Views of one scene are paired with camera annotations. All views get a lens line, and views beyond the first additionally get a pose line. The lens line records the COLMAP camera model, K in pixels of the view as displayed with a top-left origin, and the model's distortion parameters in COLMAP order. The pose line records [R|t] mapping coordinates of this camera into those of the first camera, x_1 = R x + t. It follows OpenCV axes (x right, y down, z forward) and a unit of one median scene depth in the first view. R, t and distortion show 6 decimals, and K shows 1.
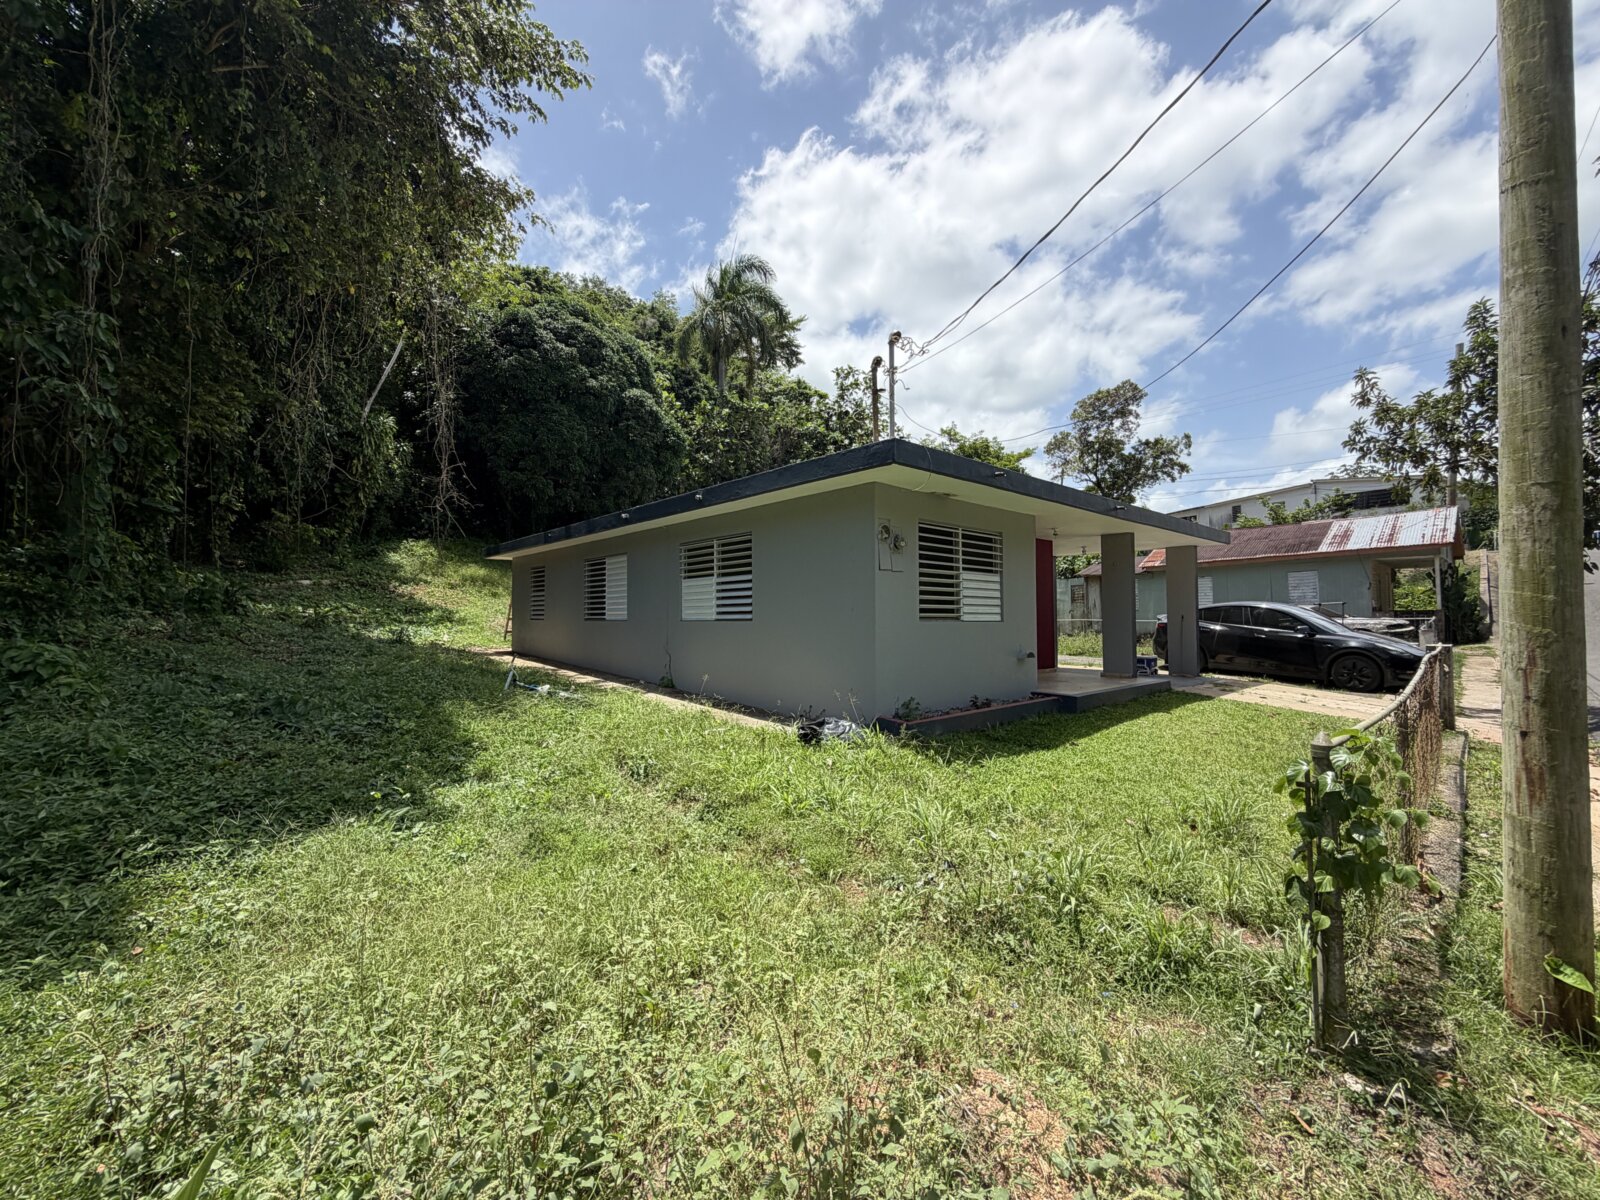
lens RADIAL K [[642.2, 0, 788.6], [0, 642.2, 599.8], [0, 0, 1]] dist [-0.004139, -0.000132]
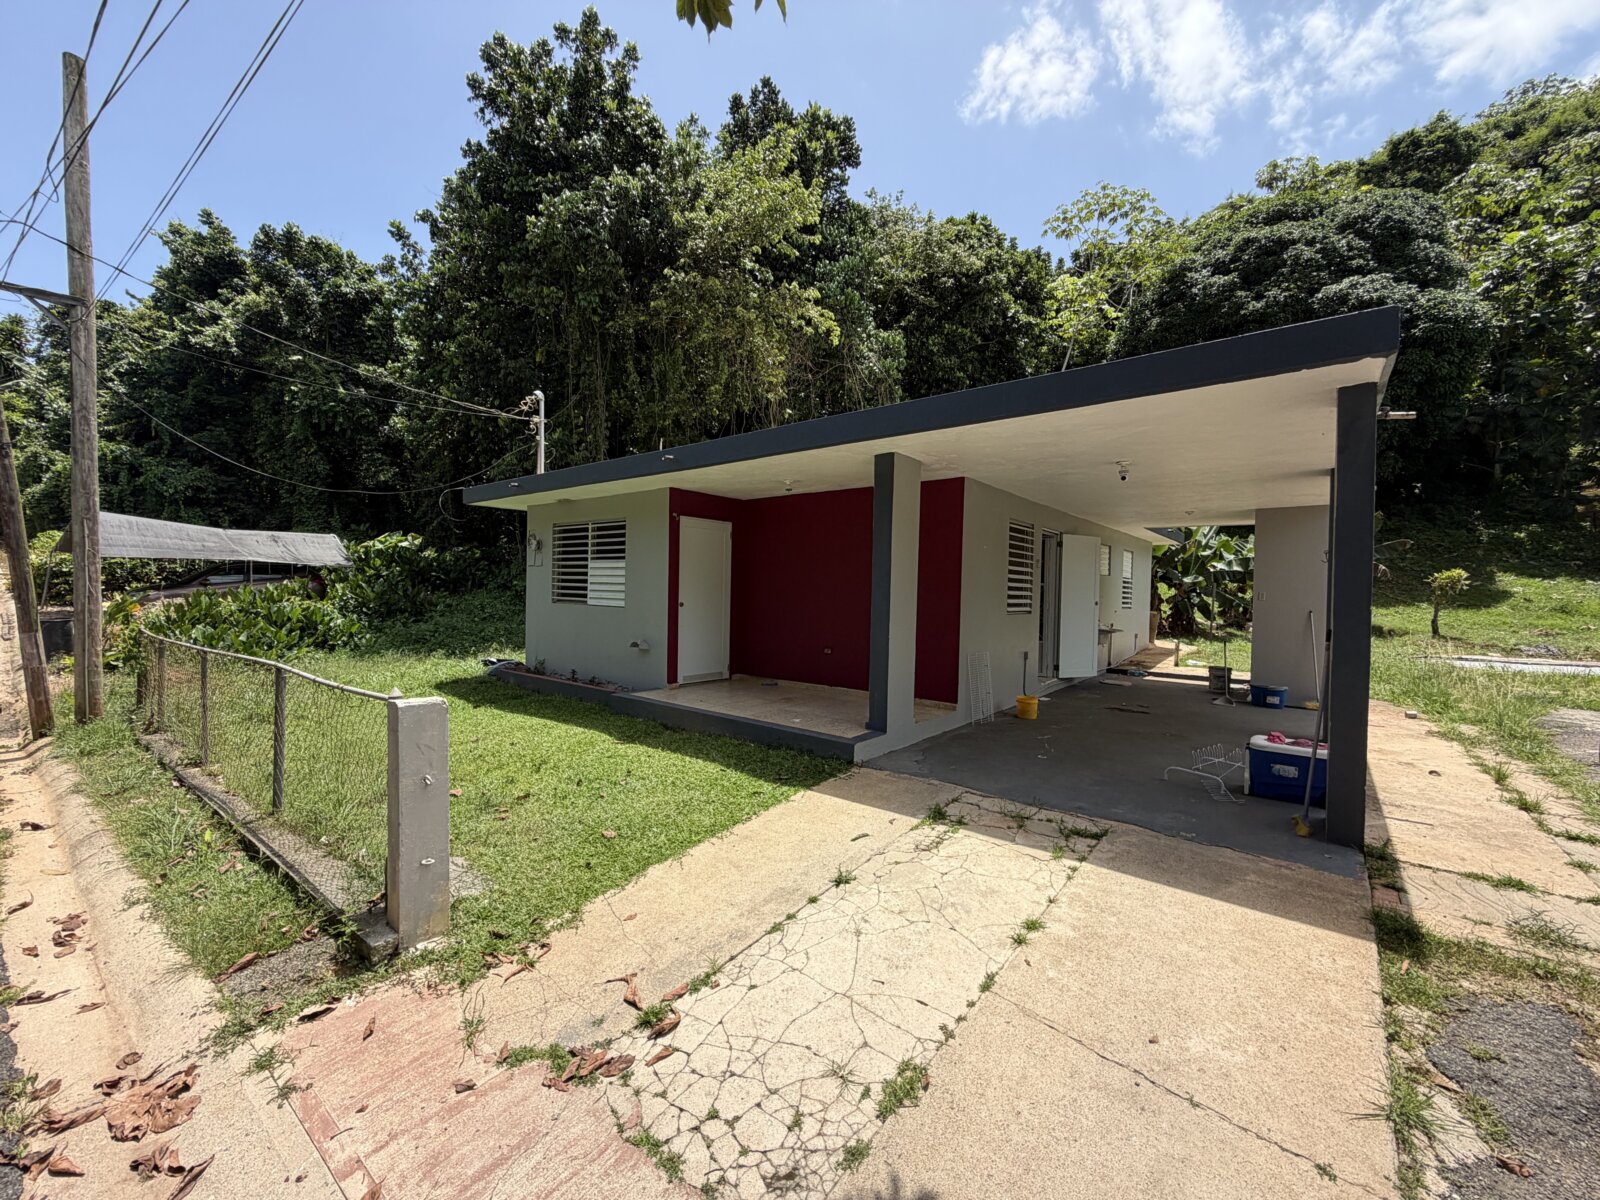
lens RADIAL K [[647.5, 0, 787.5], [0, 647.5, 608.7], [0, 0, 1]] dist [0.001245, -0.000218]
pose [[0.180080, 0.025976, -0.983309, 1.387376], [0.007080, 0.999591, 0.027703, 0.009866], [0.983627, -0.011951, 0.179822, 1.087391]]
